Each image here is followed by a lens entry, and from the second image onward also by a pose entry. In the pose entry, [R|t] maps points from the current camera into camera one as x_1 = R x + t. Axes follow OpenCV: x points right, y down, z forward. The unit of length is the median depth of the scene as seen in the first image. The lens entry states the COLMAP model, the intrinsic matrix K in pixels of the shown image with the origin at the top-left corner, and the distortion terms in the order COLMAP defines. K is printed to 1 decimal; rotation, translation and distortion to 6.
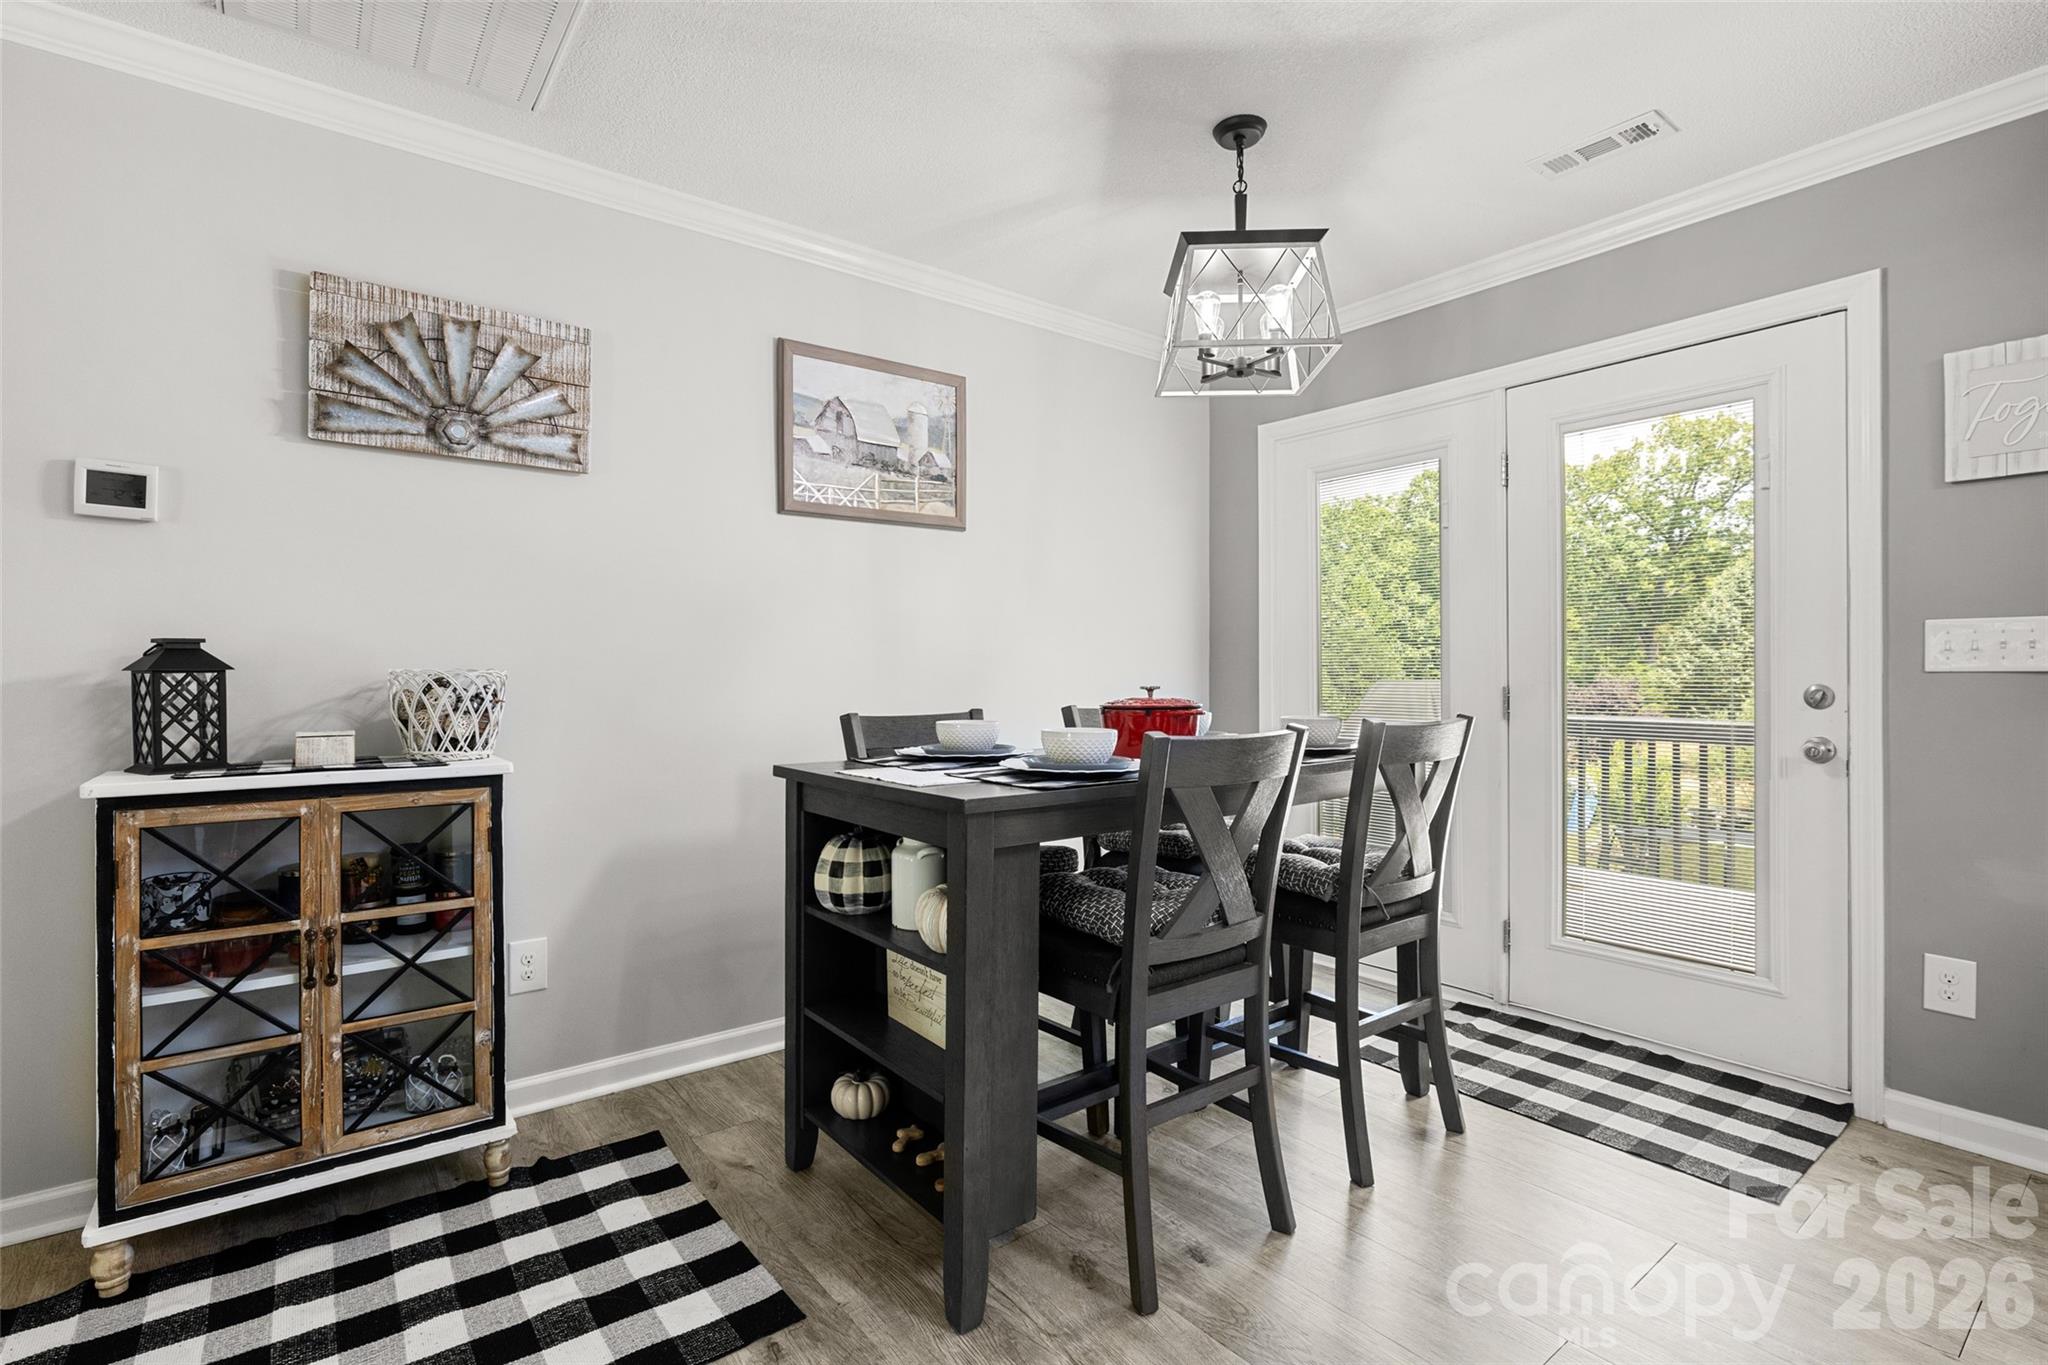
lens RADIAL K [[958.8, 0, 1022.6], [0, 958.8, 671.4], [0, 0, 1]] dist [-0.005812, 0.000914]
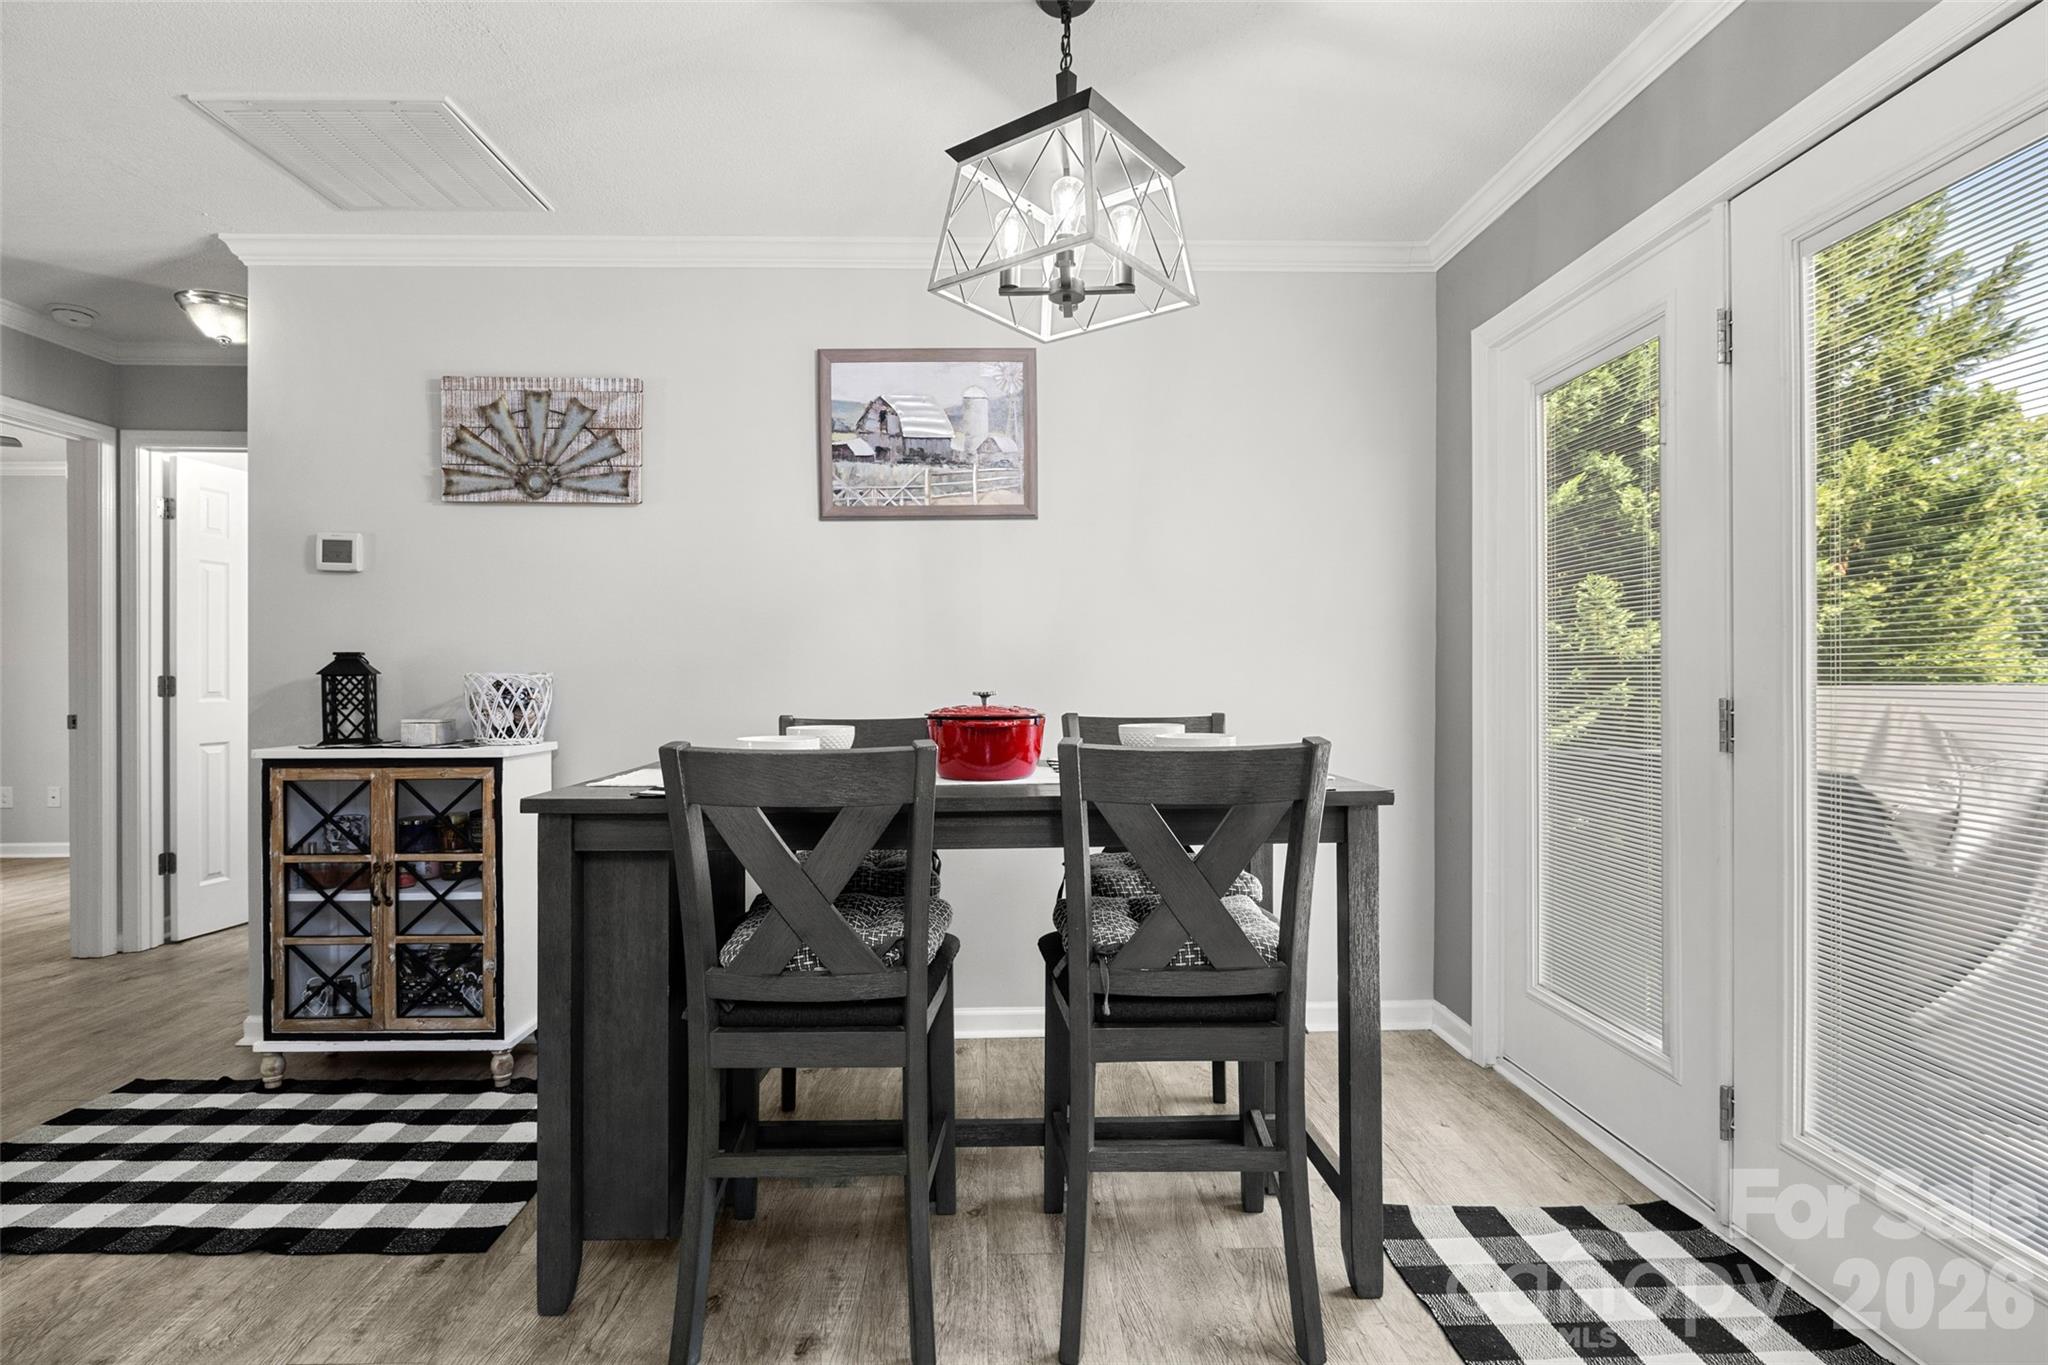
lens RADIAL K [[1027.7, 0, 1017.7], [0, 1027.7, 679.0], [0, 0, 1]] dist [-0.003517, -0.000269]
pose [[0.806150, 0.002341, -0.591707, 0.746056], [0.002055, 0.999975, 0.006756, -0.002012], [0.591708, -0.006662, 0.806125, 0.306751]]
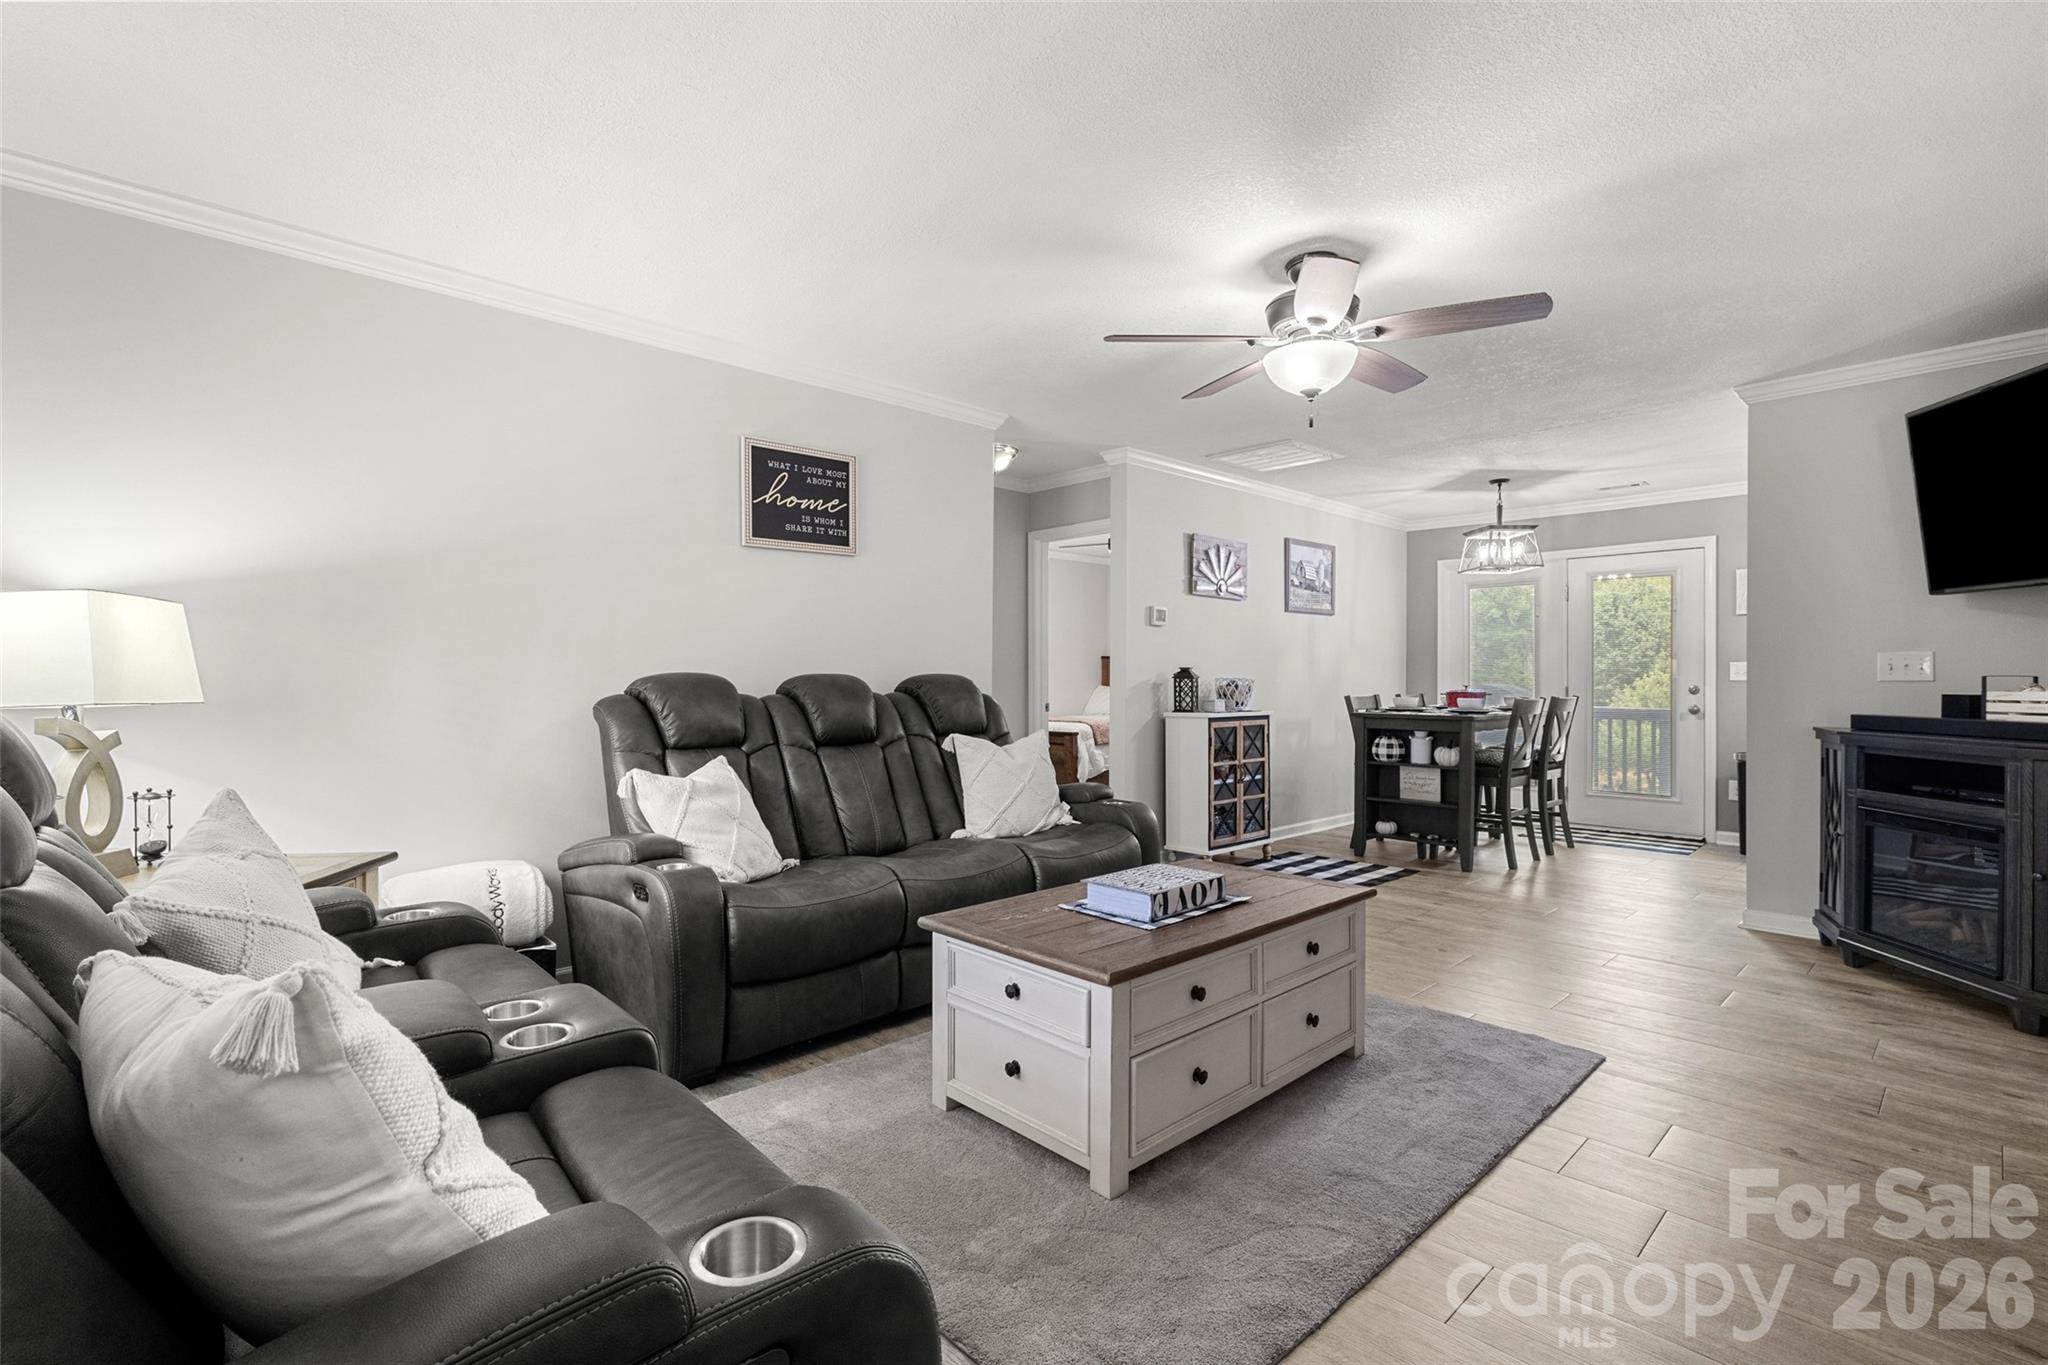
lens RADIAL K [[933.2, 0, 1016.8], [0, 933.2, 680.0], [0, 0, 1]] dist [-0.009237, 0.000769]
pose [[0.995719, 0.004919, 0.092304, -1.475788], [-0.005347, 0.999976, 0.004393, -0.004477], [-0.092281, -0.004868, 0.995721, -1.615373]]
